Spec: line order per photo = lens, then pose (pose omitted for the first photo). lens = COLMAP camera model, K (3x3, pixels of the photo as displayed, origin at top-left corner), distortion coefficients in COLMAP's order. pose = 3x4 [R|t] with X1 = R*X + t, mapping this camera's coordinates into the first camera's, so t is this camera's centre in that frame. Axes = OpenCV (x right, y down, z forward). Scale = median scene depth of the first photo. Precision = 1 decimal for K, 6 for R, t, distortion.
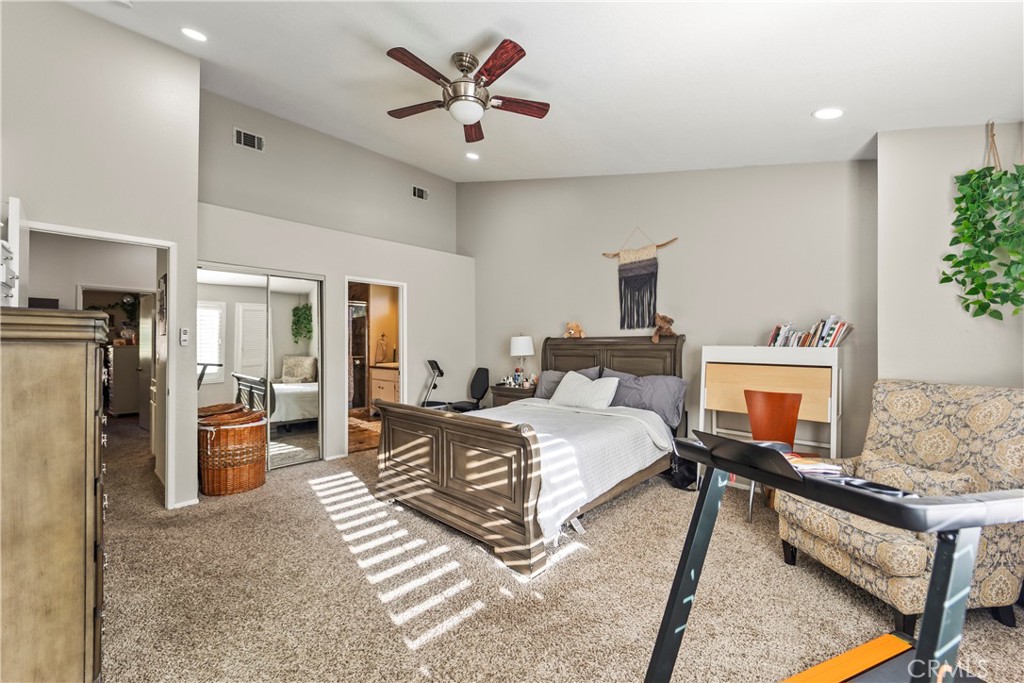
lens RADIAL K [[410.7, 0, 516.7], [0, 410.7, 348.2], [0, 0, 1]] dist [0.023814, -0.016259]
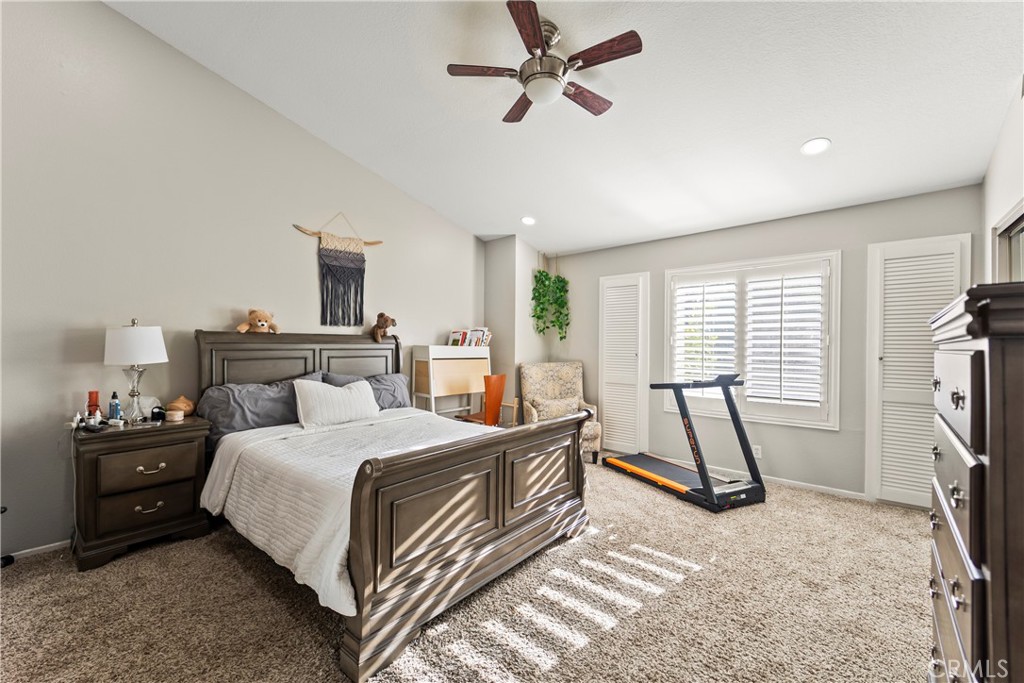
lens RADIAL K [[410.7, 0, 516.7], [0, 410.7, 348.2], [0, 0, 1]] dist [0.023814, -0.016259]
pose [[-0.063797, -0.009232, 0.997920, -0.937923], [-0.000003, 0.999957, 0.009250, -0.010973], [-0.997963, 0.000587, -0.063794, 1.003518]]
